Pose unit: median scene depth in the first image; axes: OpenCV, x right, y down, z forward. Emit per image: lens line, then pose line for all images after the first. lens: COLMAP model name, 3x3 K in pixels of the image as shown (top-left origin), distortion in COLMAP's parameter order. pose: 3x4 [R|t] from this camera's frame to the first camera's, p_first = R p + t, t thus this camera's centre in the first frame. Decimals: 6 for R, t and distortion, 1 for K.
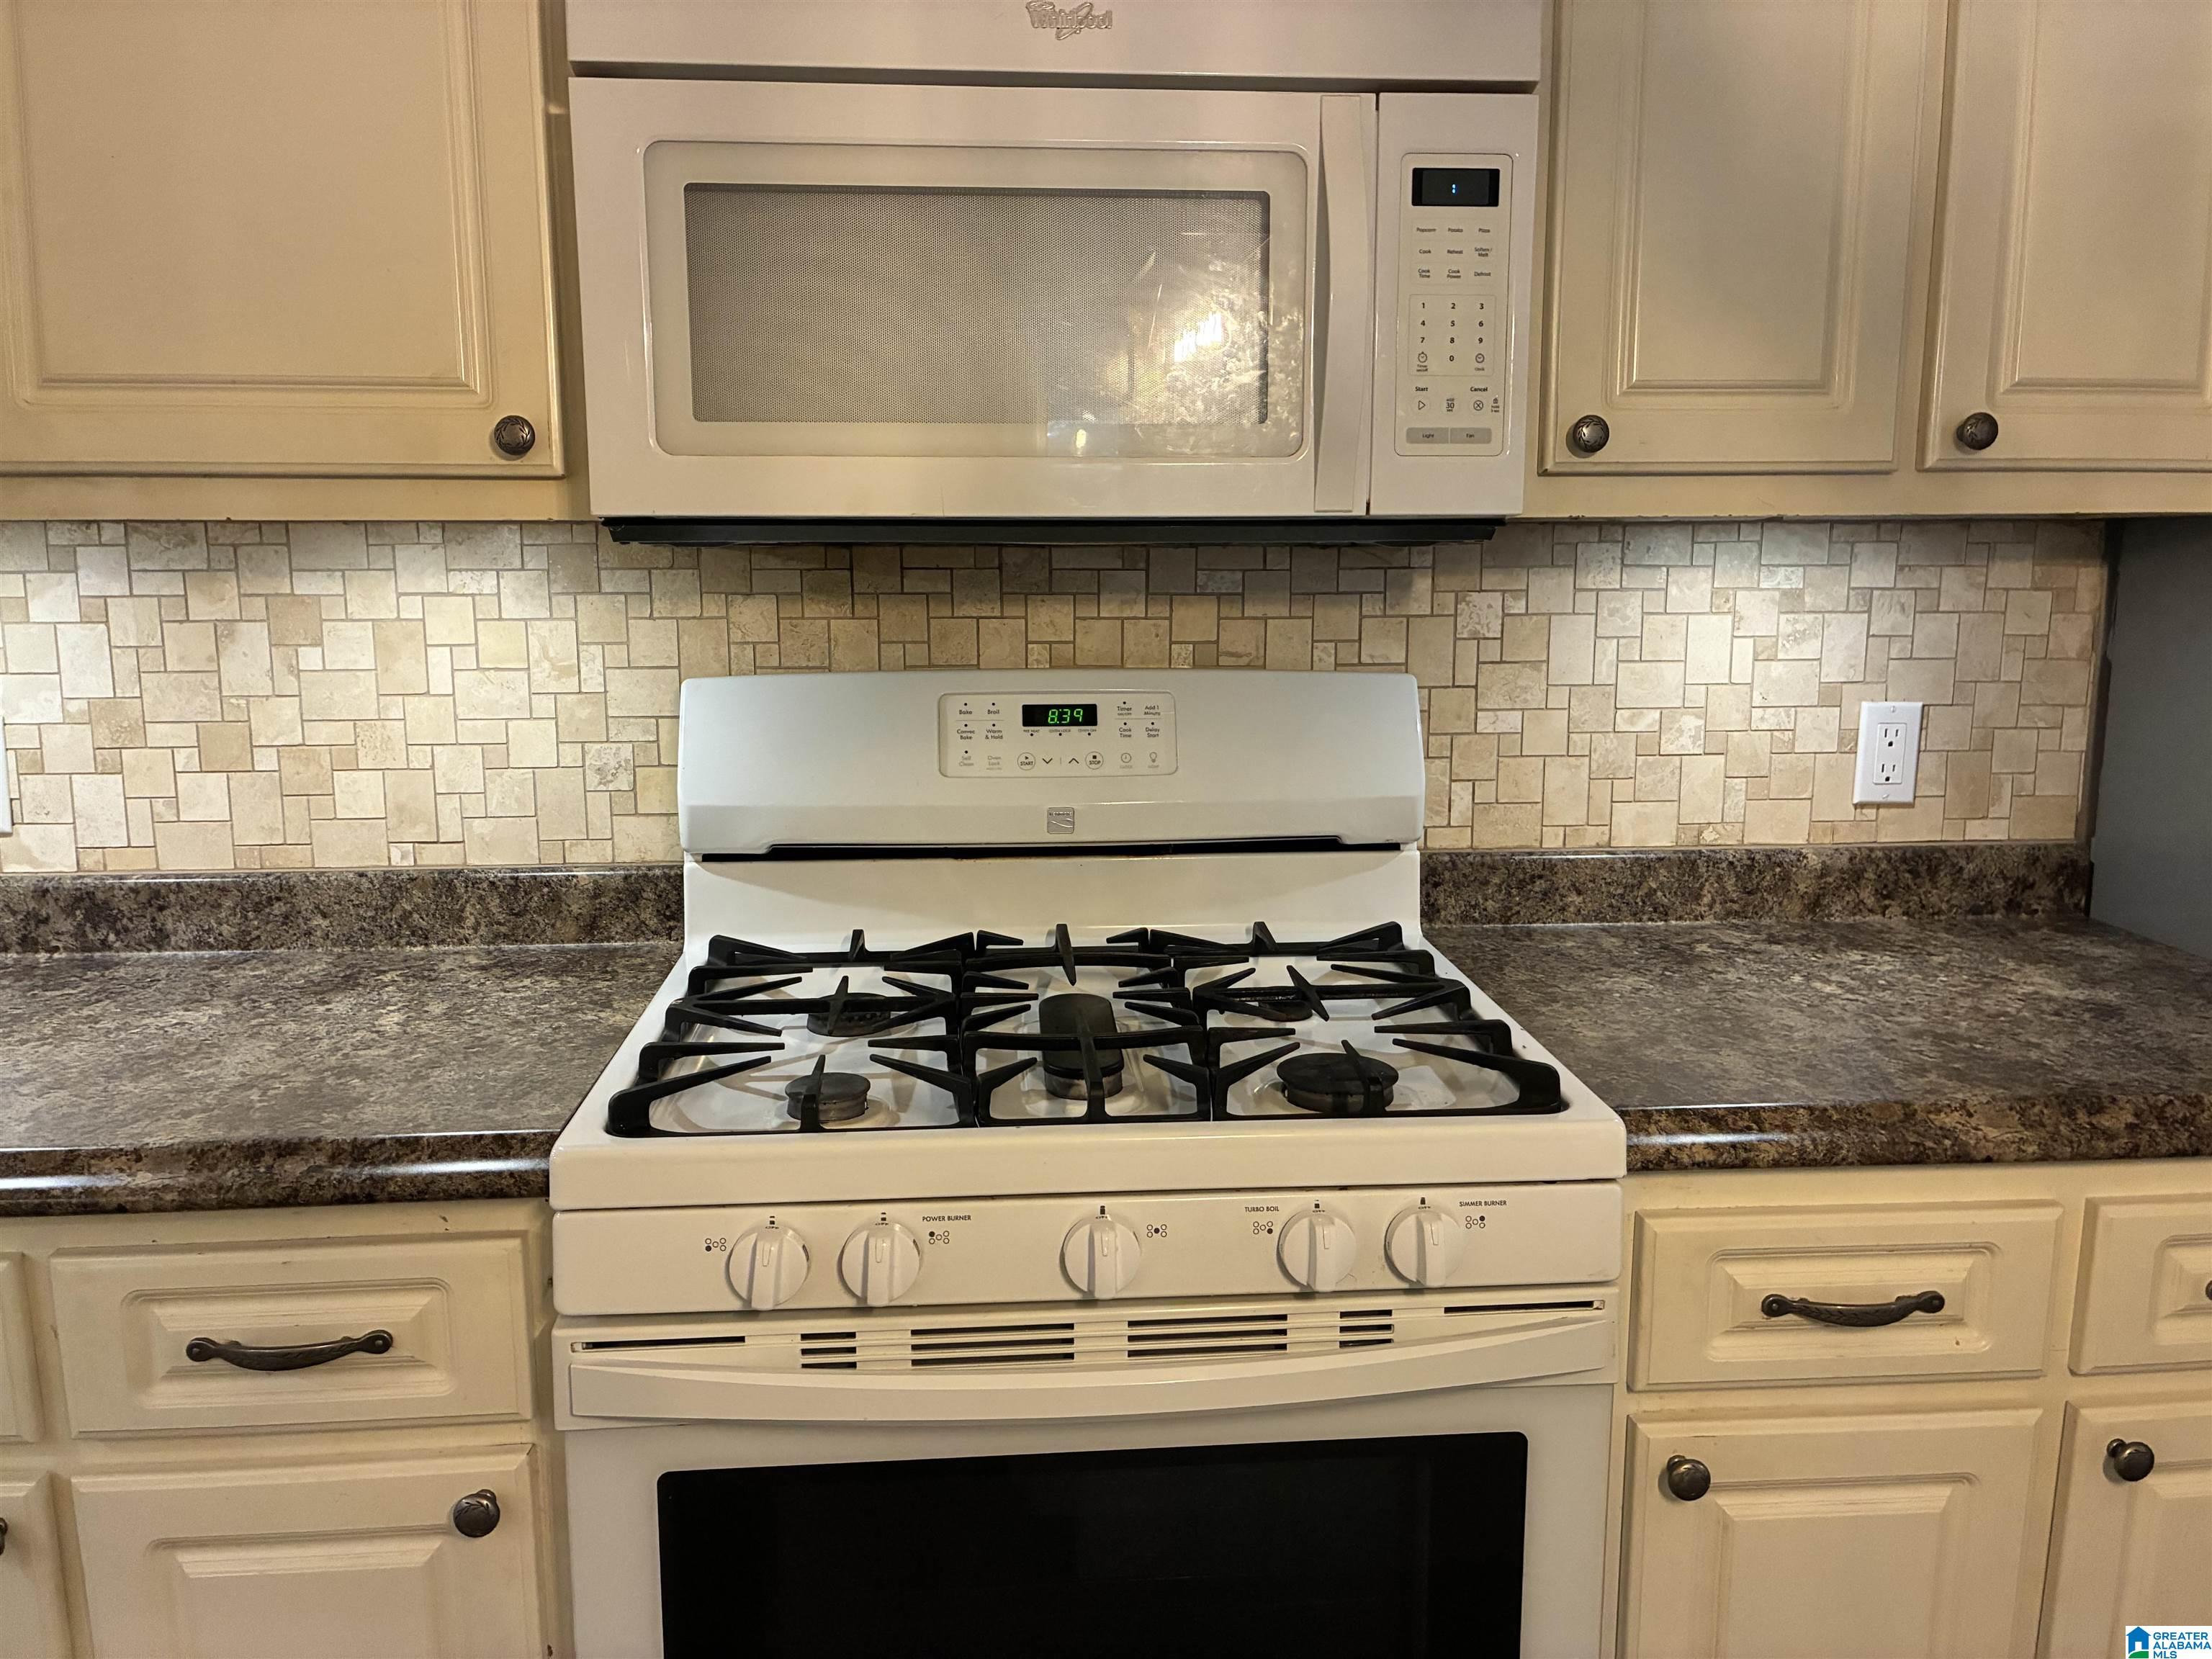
lens RADIAL K [[1679.5, 0, 1110.2], [0, 1679.5, 829.9], [0, 0, 1]] dist [0.046552, -0.061141]
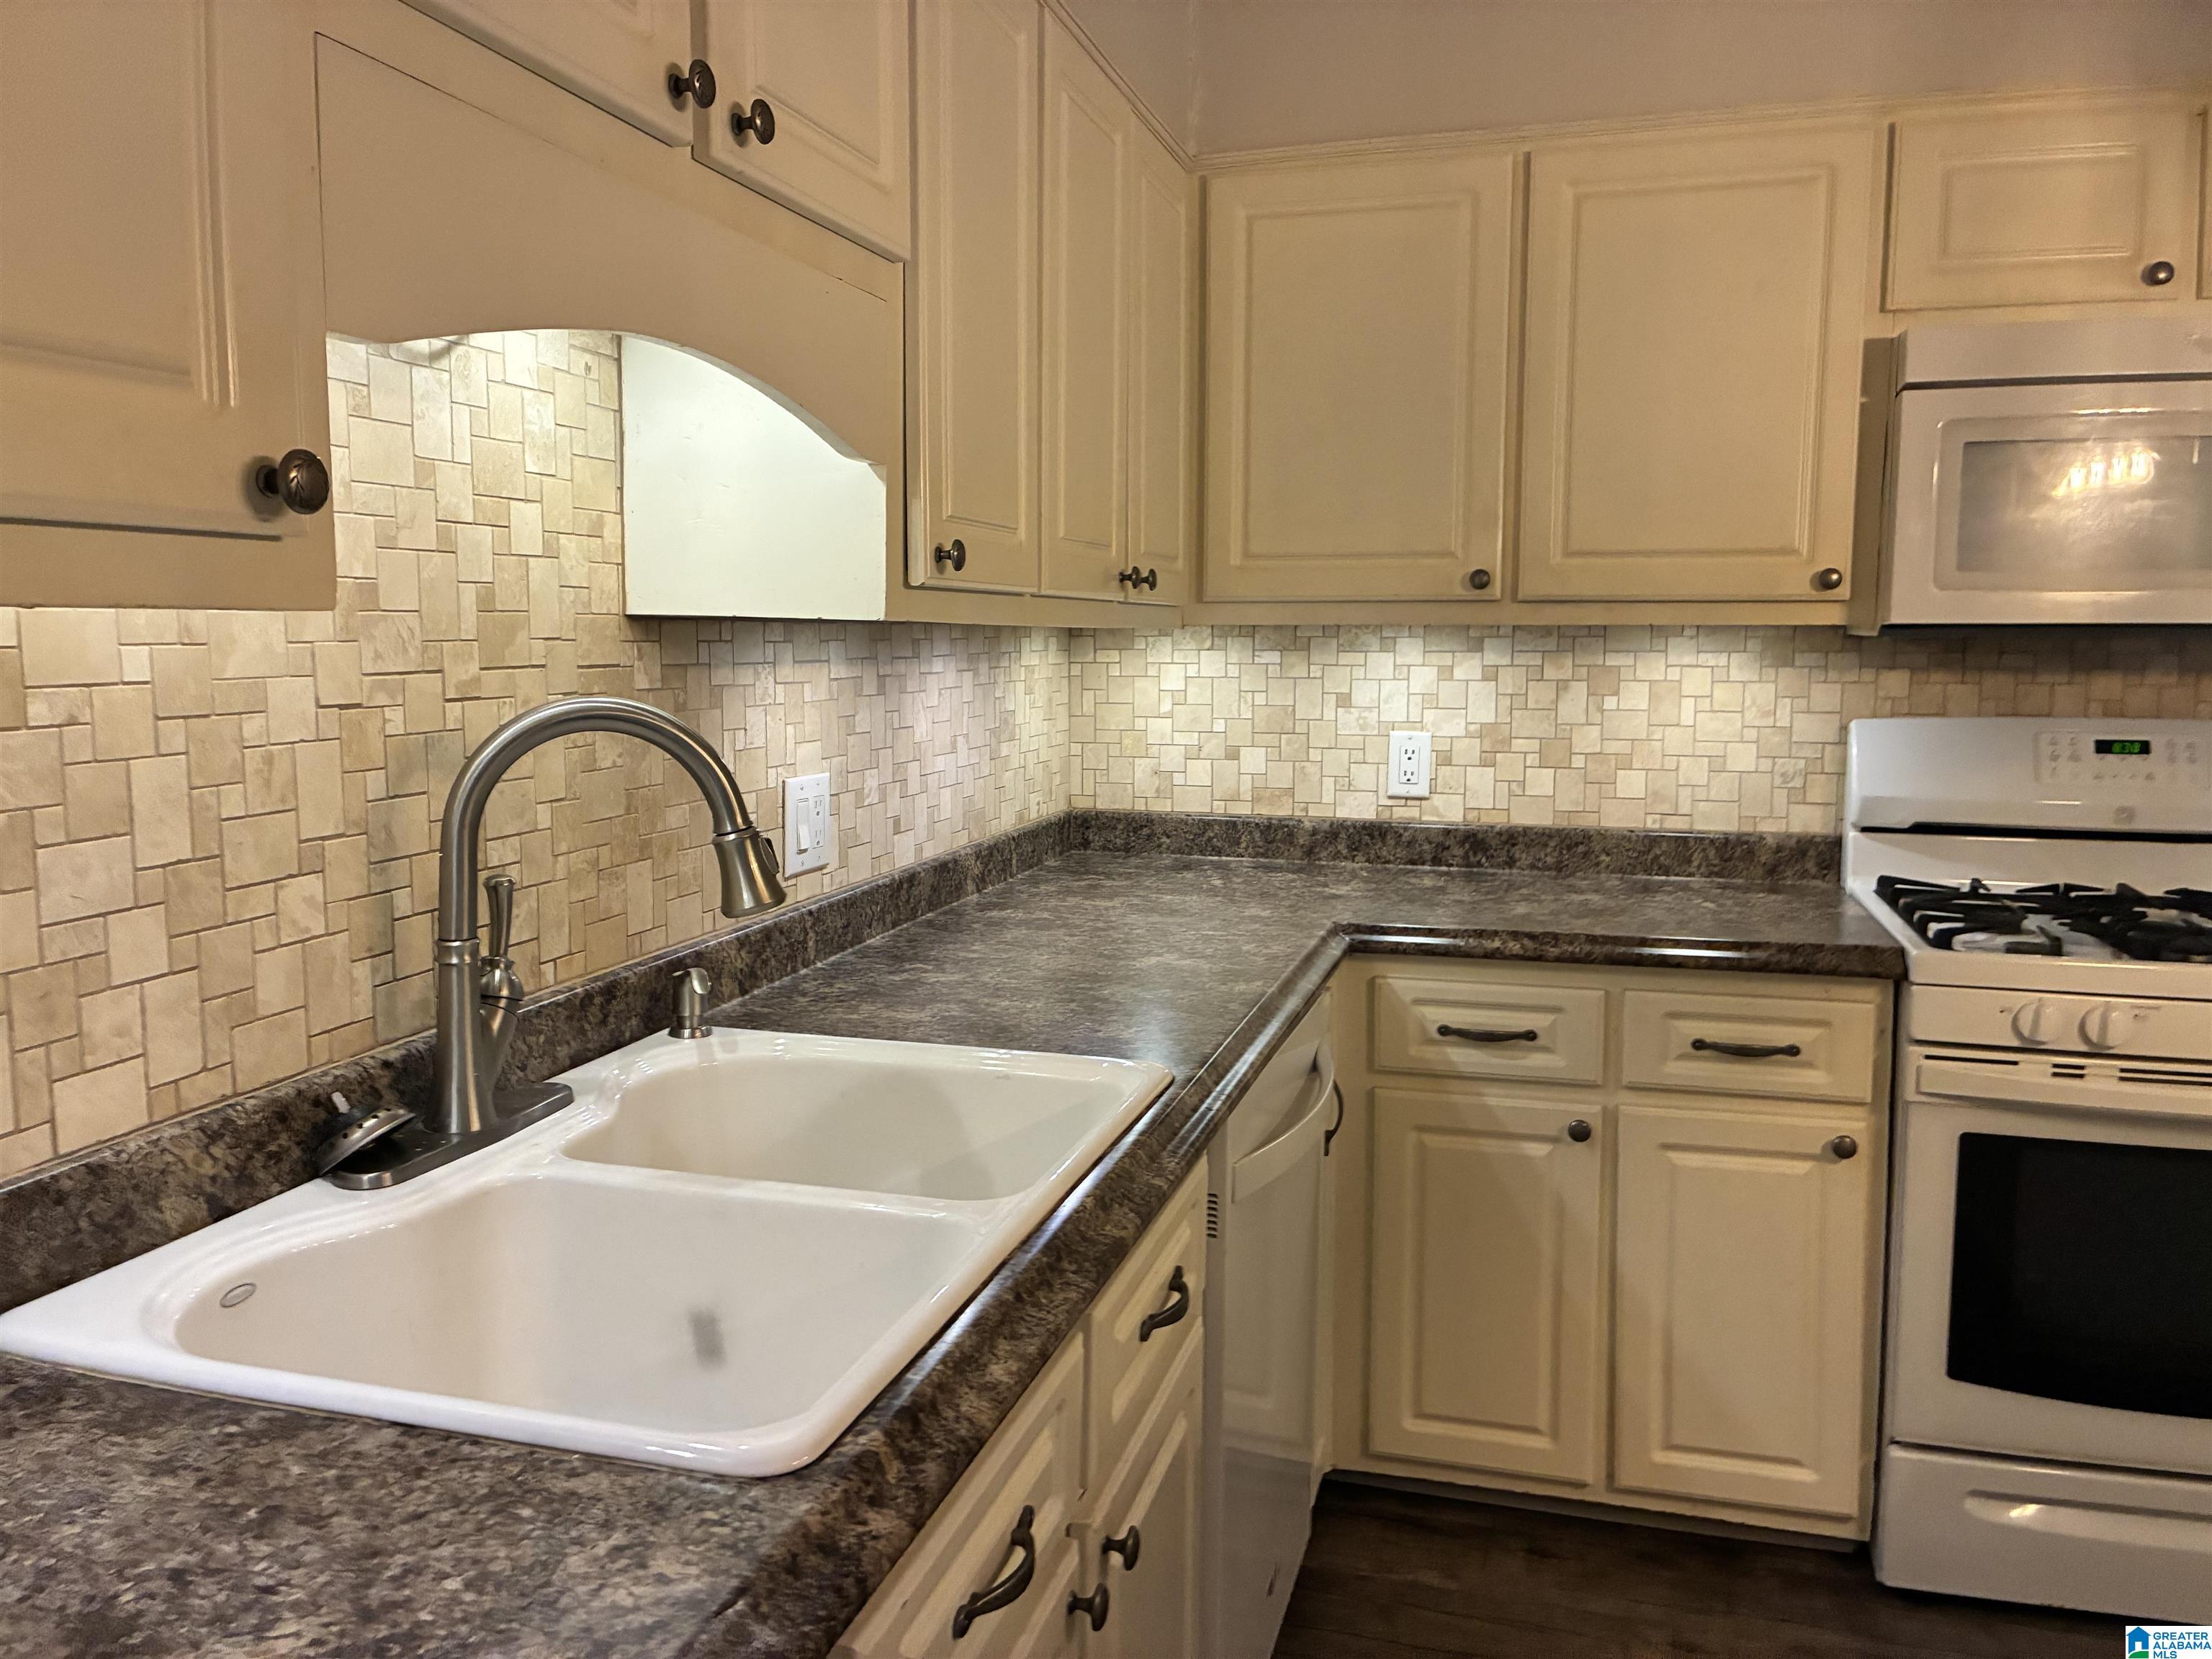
lens RADIAL K [[1679.5, 0, 1105.2], [0, 1679.5, 822.3], [0, 0, 1]] dist [0.046552, -0.061141]
pose [[0.934759, 0.044296, -0.352509, -0.344999], [-0.060958, 0.997480, -0.036302, 0.111468], [0.350013, 0.055421, 0.935104, -0.760415]]
